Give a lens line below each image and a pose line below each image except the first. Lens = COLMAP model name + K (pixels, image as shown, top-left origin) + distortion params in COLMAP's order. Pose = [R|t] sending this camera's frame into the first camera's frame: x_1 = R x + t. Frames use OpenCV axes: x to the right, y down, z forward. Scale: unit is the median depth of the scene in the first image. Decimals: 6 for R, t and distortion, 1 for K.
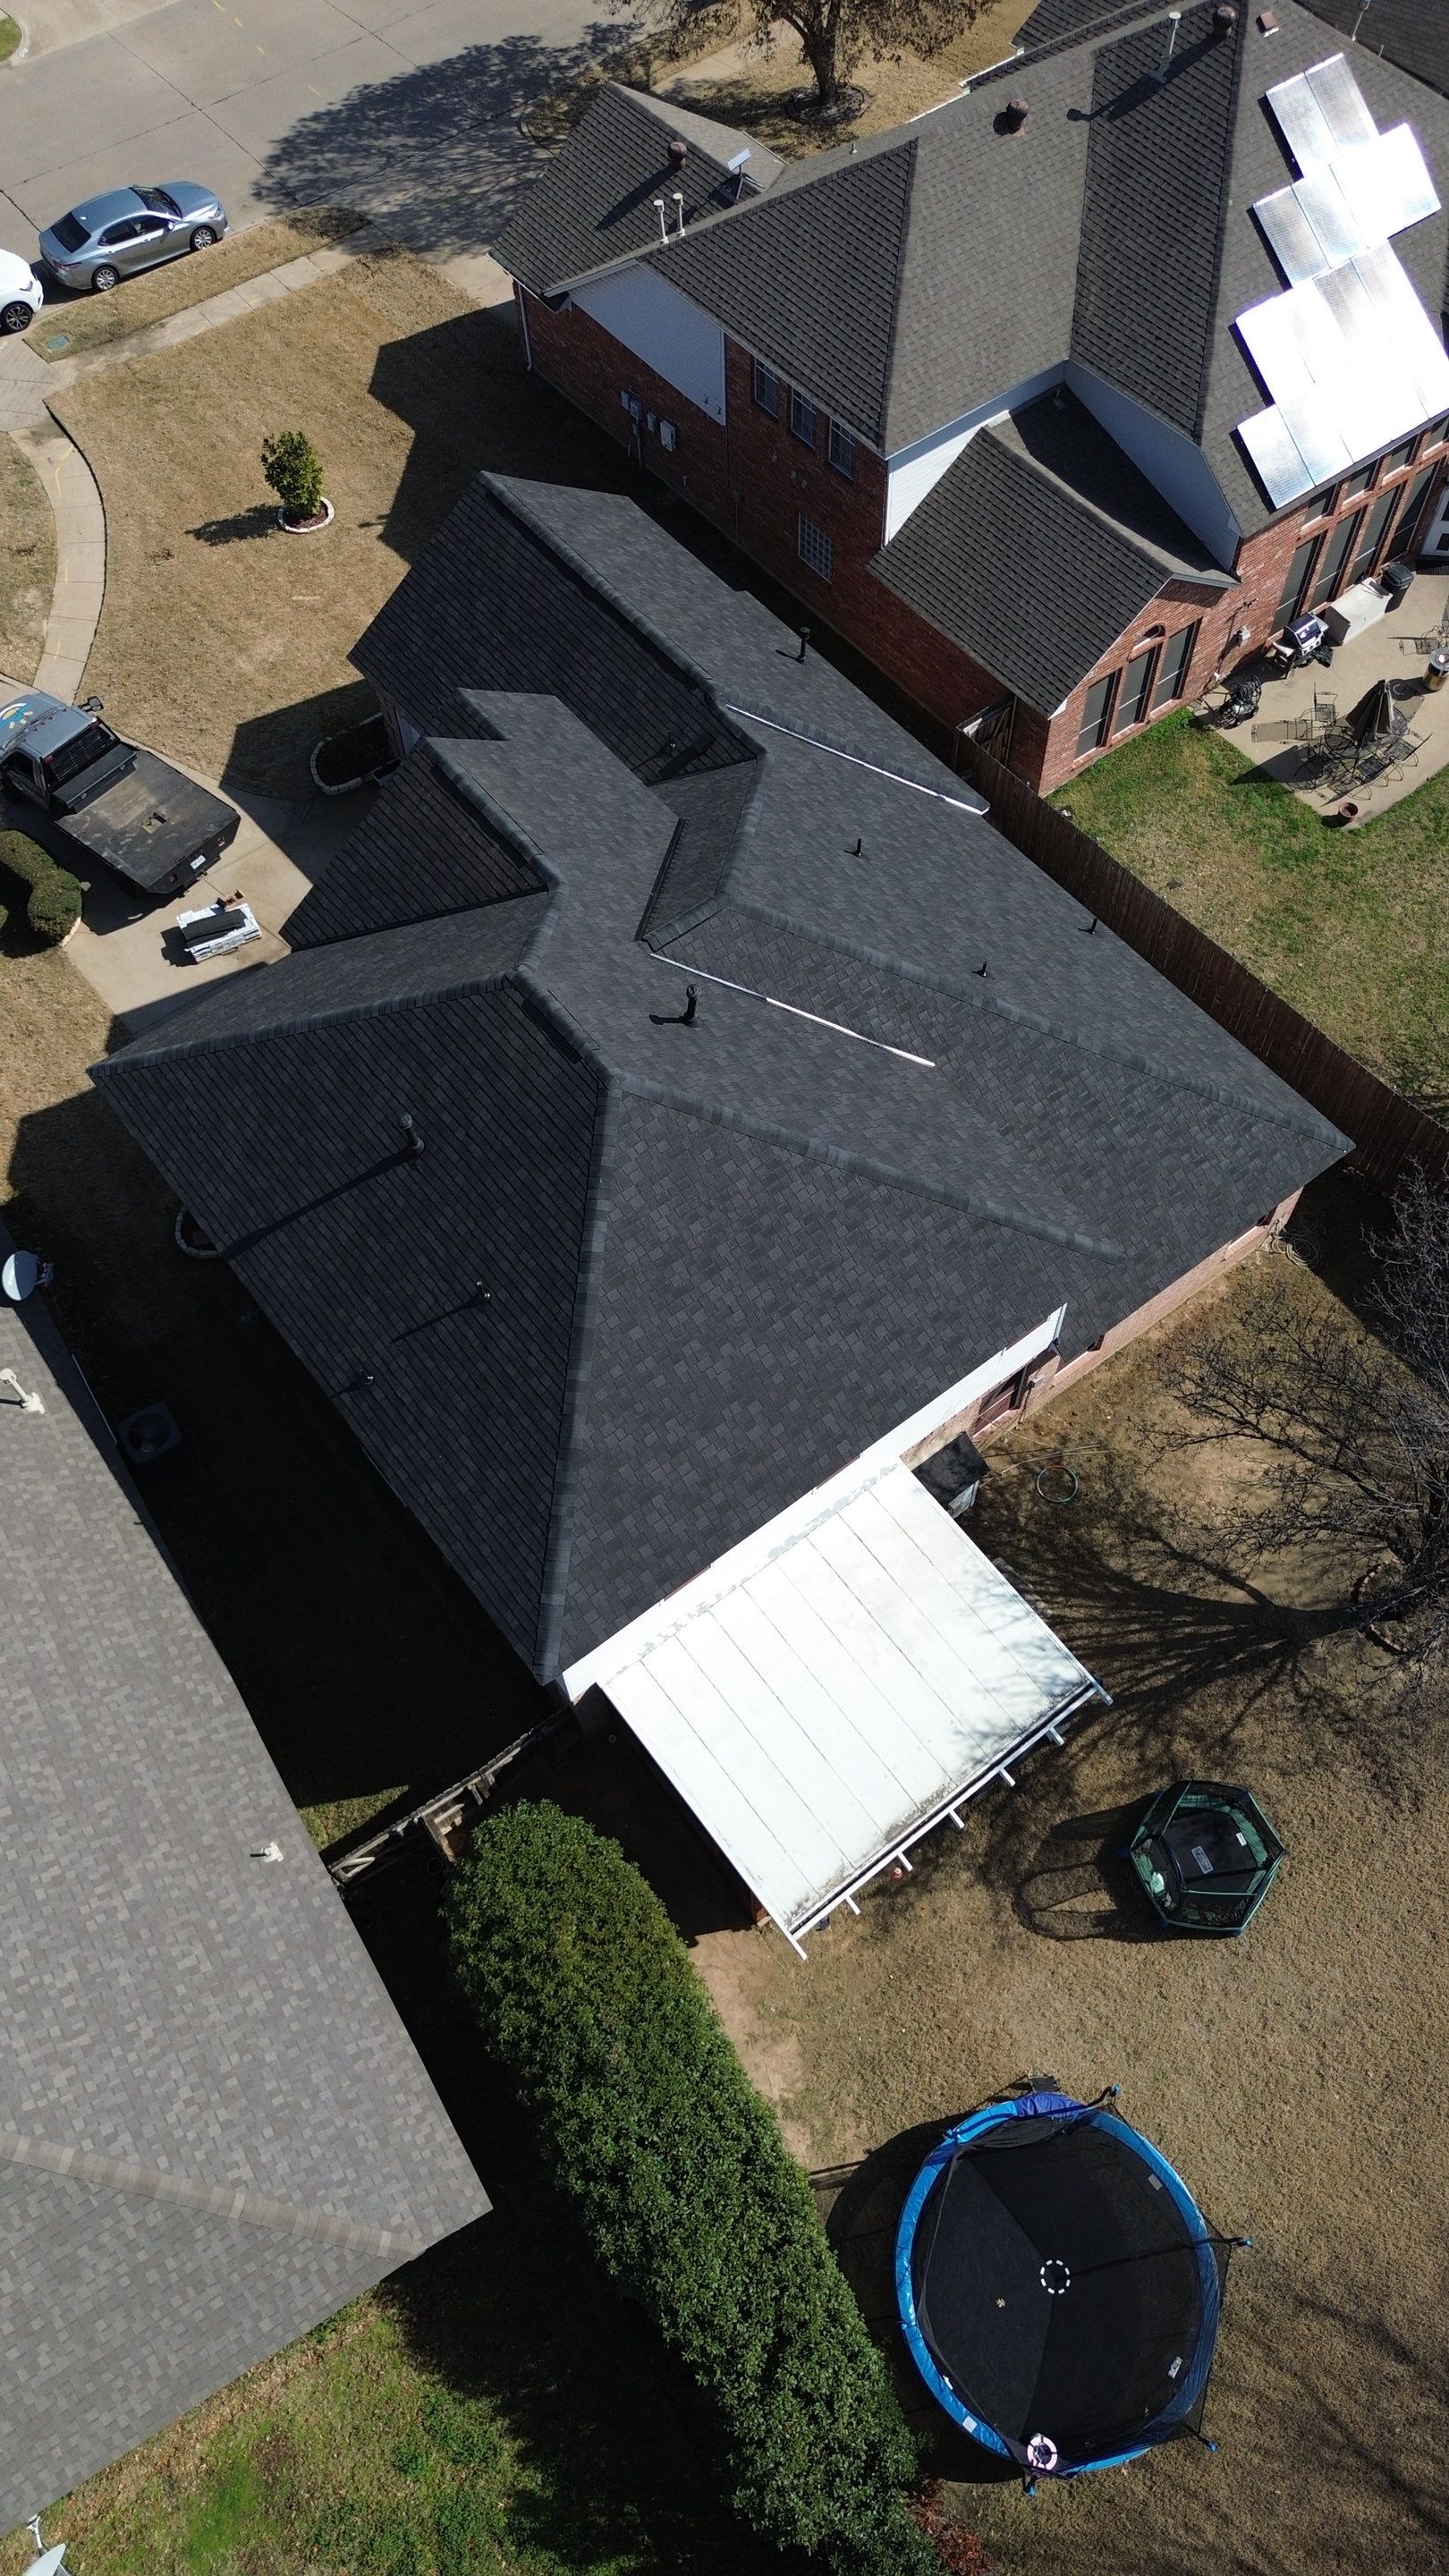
lens RADIAL K [[1840.2, 0, 713.8], [0, 1840.2, 1282.5], [0, 0, 1]] dist [0.070974, -0.071641]
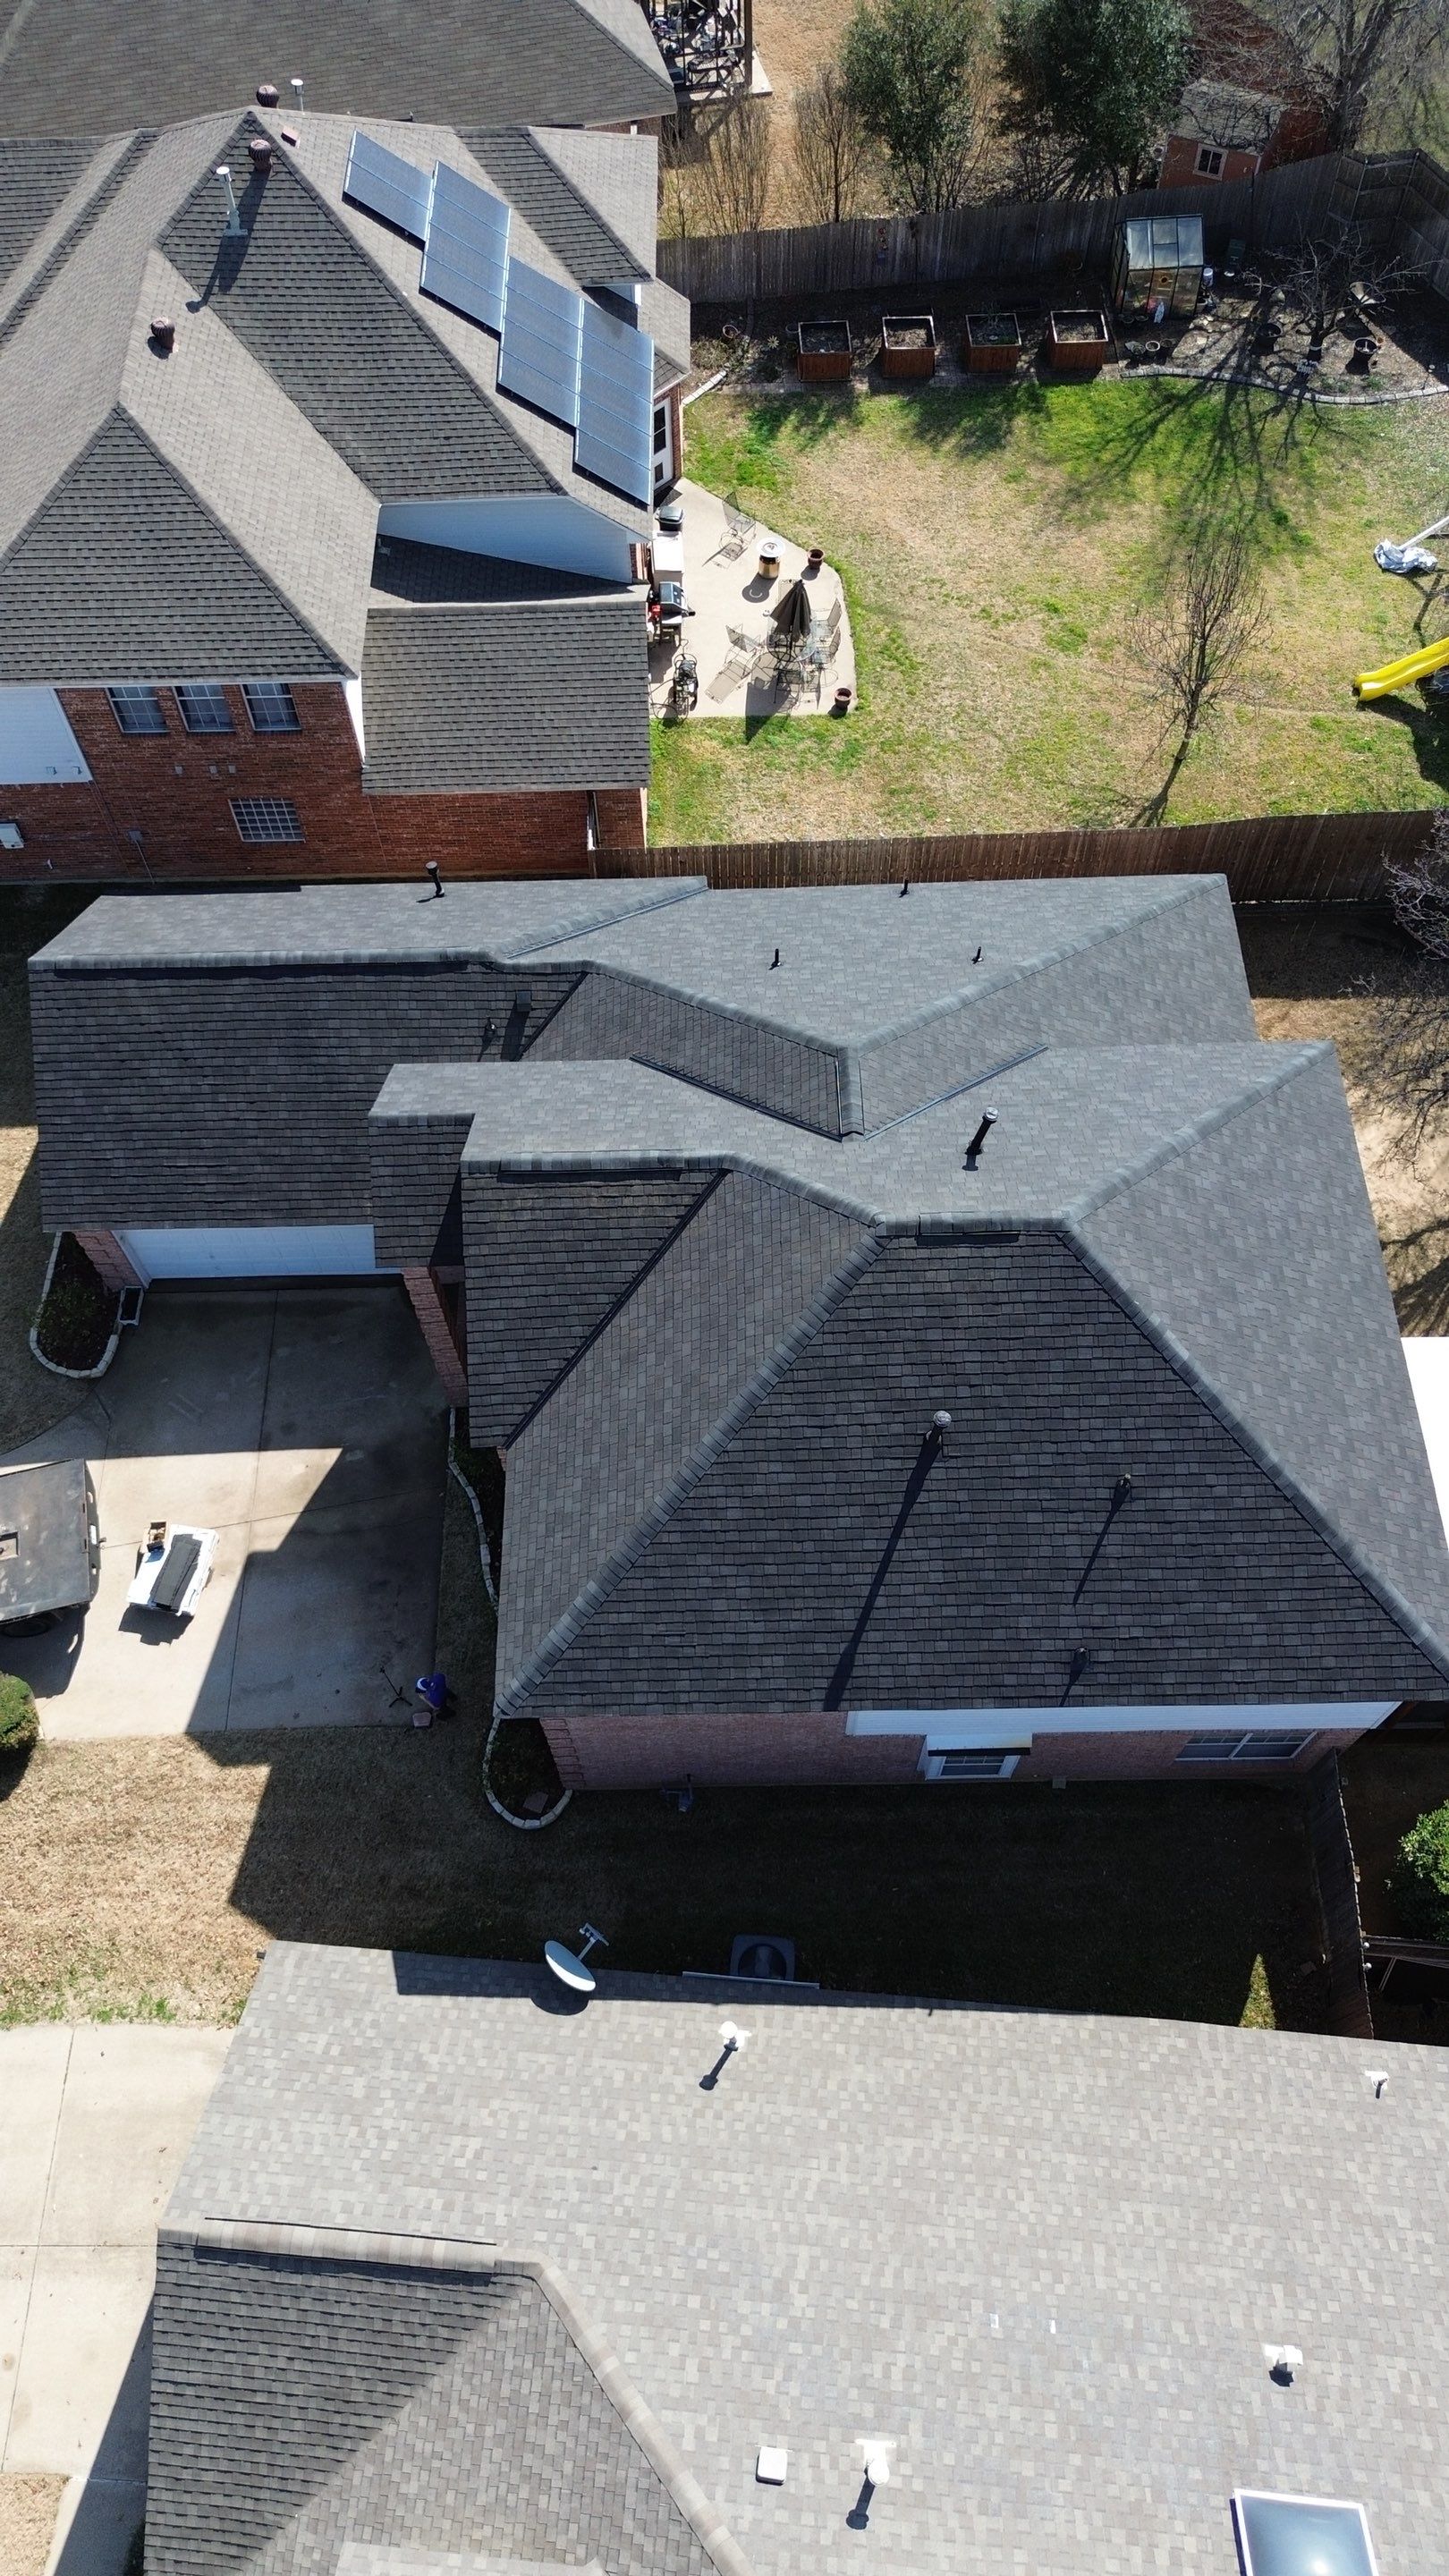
lens RADIAL K [[1840.2, 0, 713.8], [0, 1840.2, 1282.5], [0, 0, 1]] dist [0.070974, -0.071641]
pose [[0.596353, -0.690500, 0.409356, -0.473377], [0.704703, 0.694542, 0.144933, -0.292336], [-0.384391, 0.202043, 0.900790, 0.185647]]
